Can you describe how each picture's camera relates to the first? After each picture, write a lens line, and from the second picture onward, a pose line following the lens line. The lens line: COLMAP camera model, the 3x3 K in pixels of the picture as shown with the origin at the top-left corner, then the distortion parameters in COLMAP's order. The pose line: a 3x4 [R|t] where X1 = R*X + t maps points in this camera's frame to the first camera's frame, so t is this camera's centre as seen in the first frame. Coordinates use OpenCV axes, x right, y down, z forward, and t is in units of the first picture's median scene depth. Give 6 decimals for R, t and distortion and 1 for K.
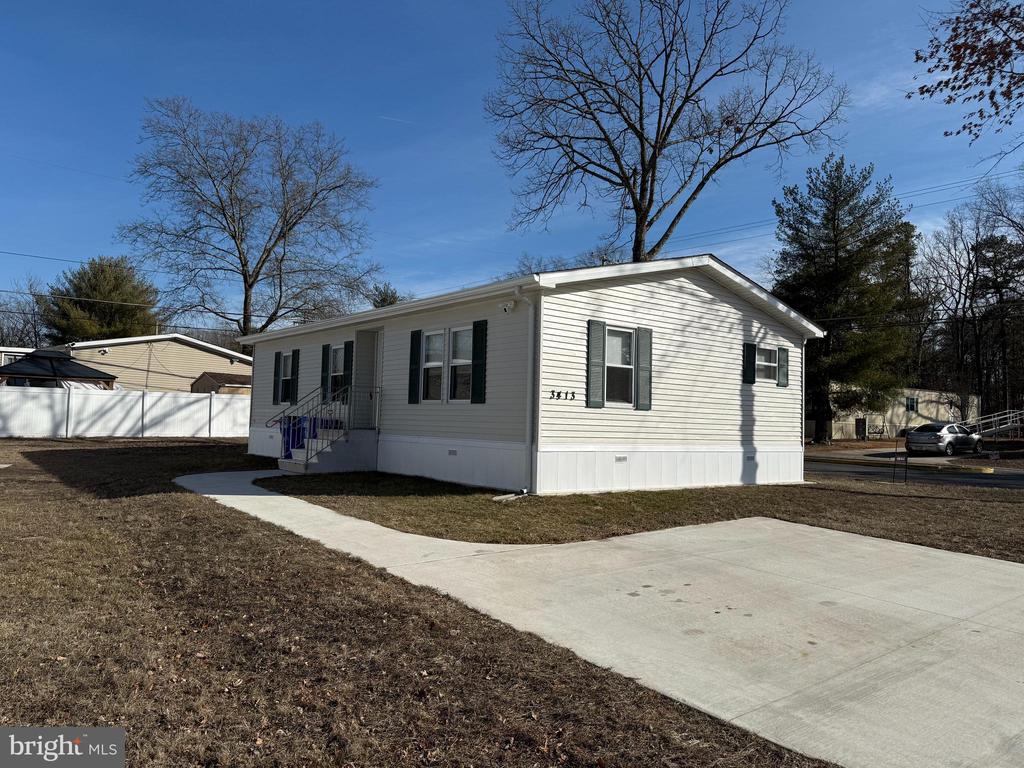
lens RADIAL K [[741.5, 0, 480.4], [0, 741.5, 352.8], [0, 0, 1]] dist [0.053629, -0.038879]
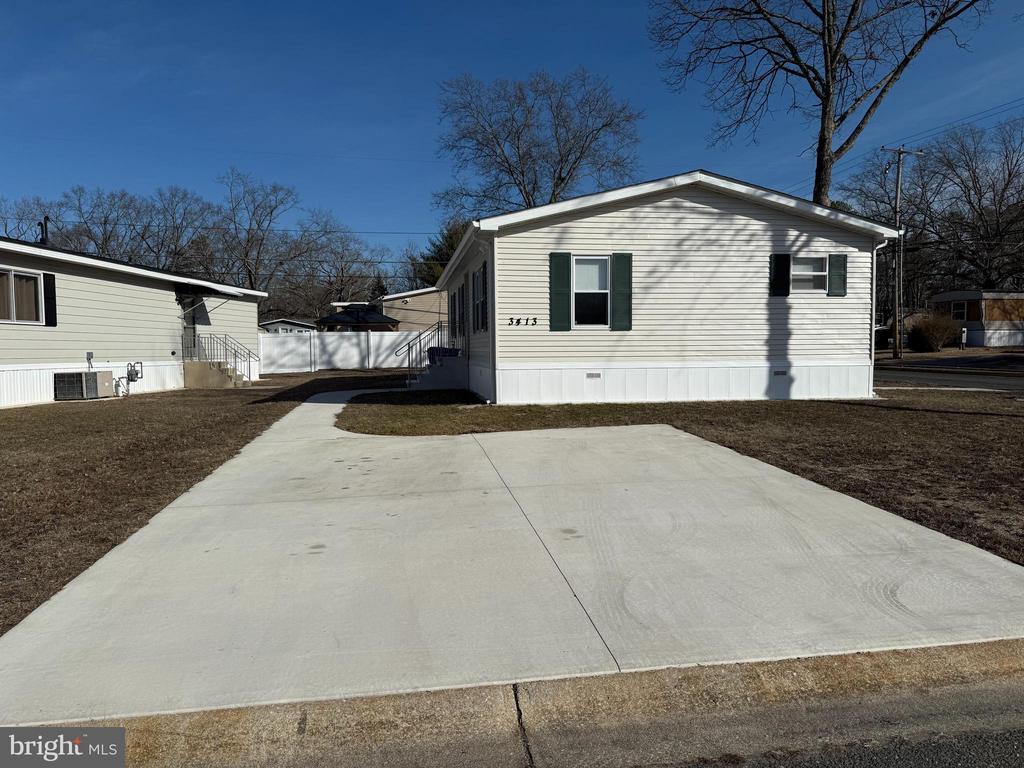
lens RADIAL K [[741.5, 0, 518.5], [0, 741.5, 380.8], [0, 0, 1]] dist [0.053629, -0.038879]
pose [[0.859963, -0.012514, -0.510204, 0.565934], [0.079110, 0.990885, 0.109038, 0.017793], [0.504188, -0.134131, 0.853114, -0.008651]]
